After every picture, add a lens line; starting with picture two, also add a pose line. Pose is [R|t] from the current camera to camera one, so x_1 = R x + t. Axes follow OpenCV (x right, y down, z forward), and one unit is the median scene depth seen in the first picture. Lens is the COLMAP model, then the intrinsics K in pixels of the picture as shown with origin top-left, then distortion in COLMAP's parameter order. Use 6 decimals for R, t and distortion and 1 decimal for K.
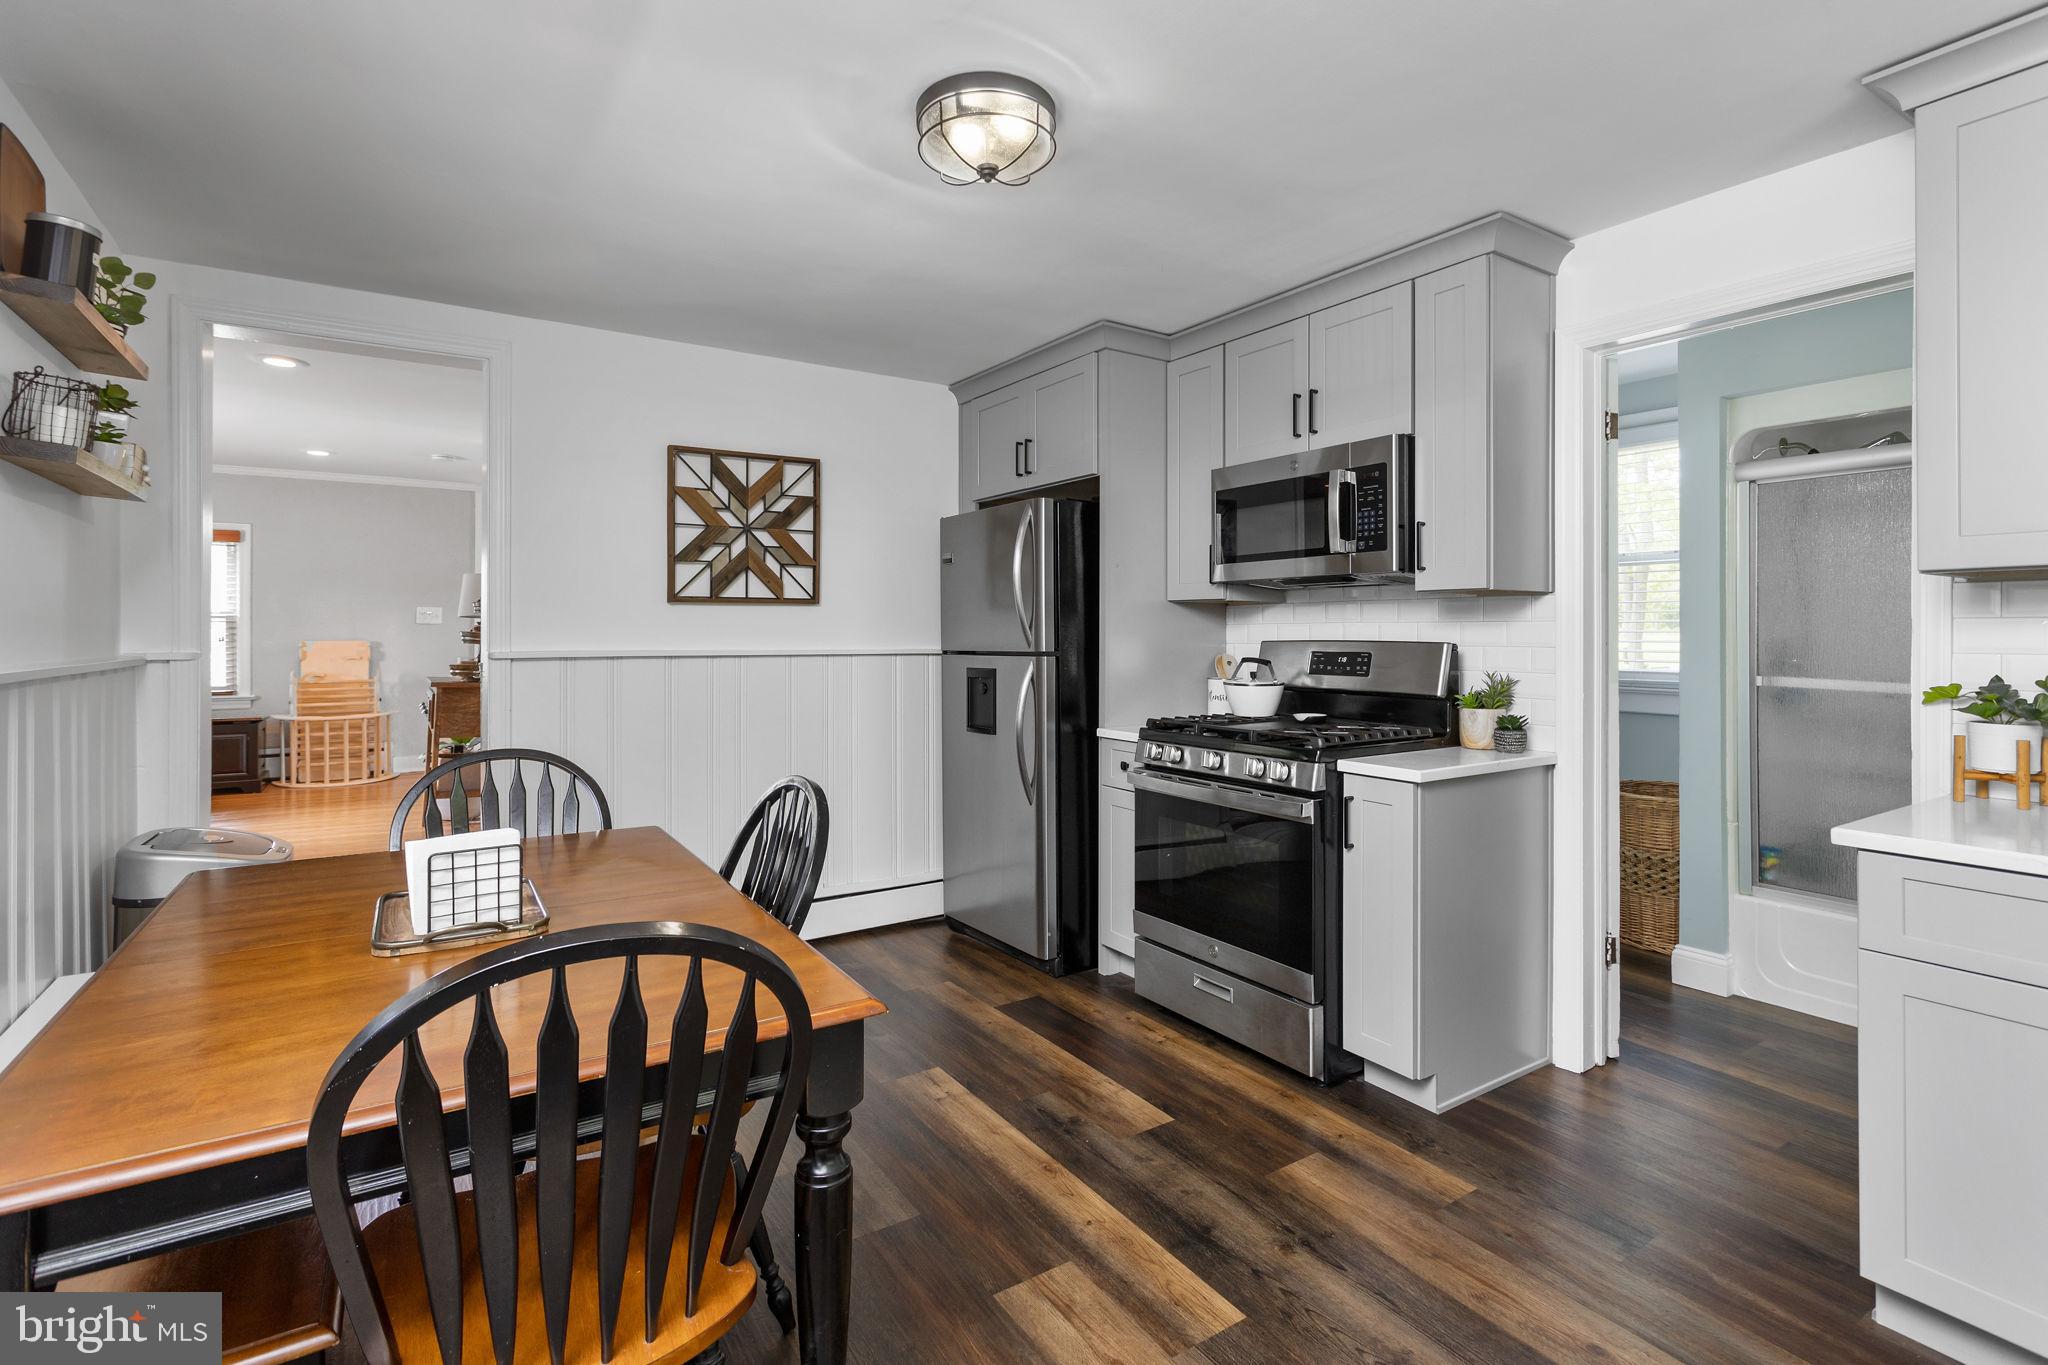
lens RADIAL K [[973.5, 0, 1027.2], [0, 973.5, 625.6], [0, 0, 1]] dist [-0.000278, -0.000002]
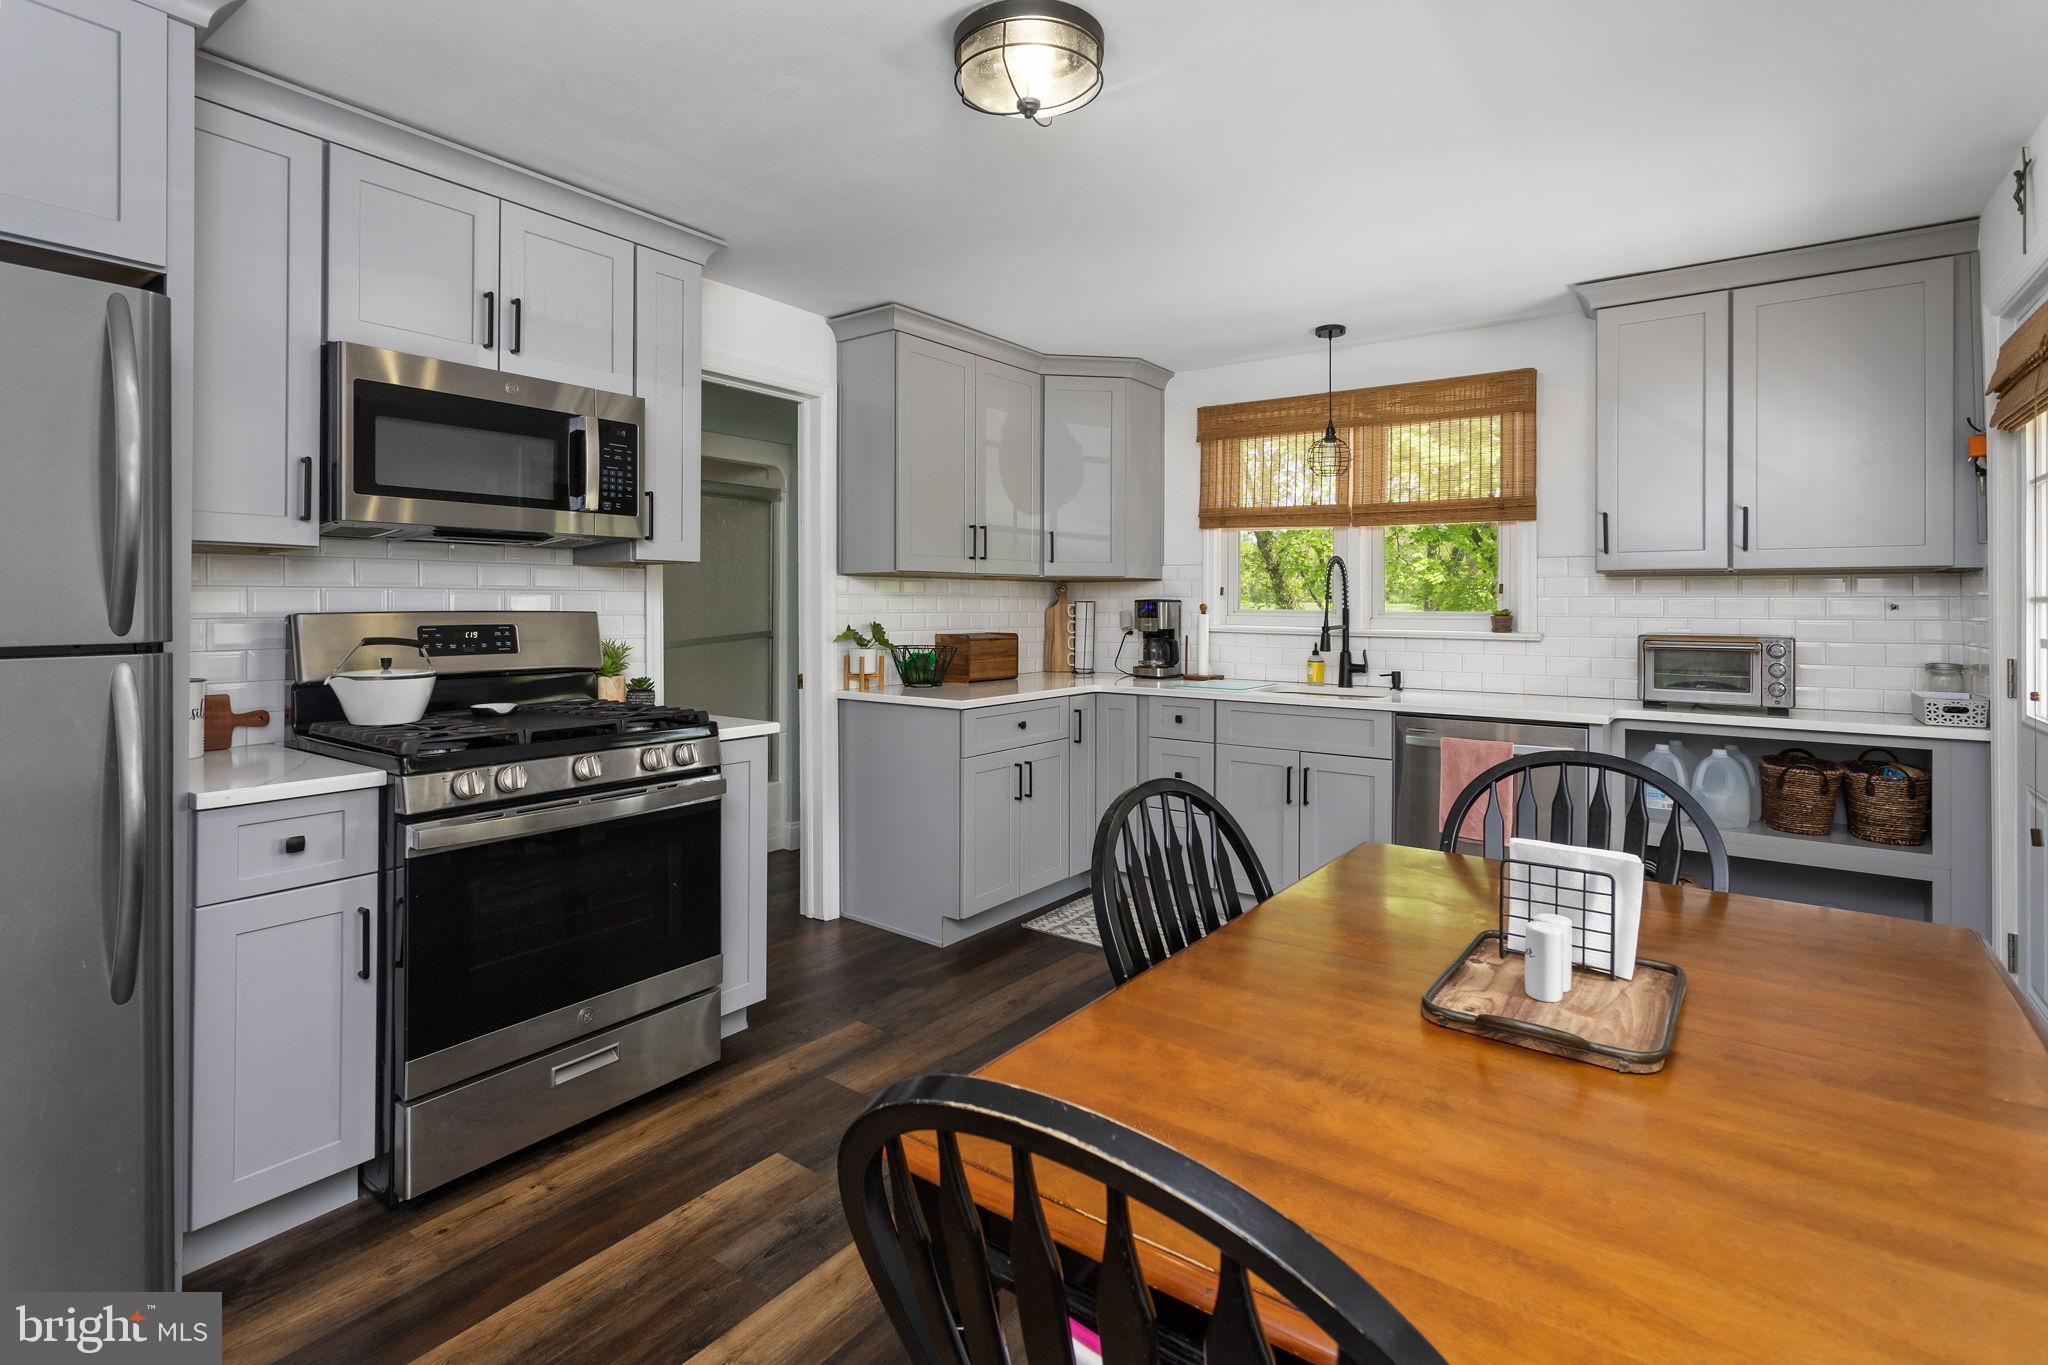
lens RADIAL K [[978.1, 0, 1021.0], [0, 978.1, 605.2], [0, 0, 1]] dist [-0.002372, -0.000630]
pose [[-0.349891, 0.000294, 0.936790, -0.662807], [-0.004429, 0.999988, -0.001968, 0.011140], [-0.936780, -0.004838, -0.349886, 0.970977]]
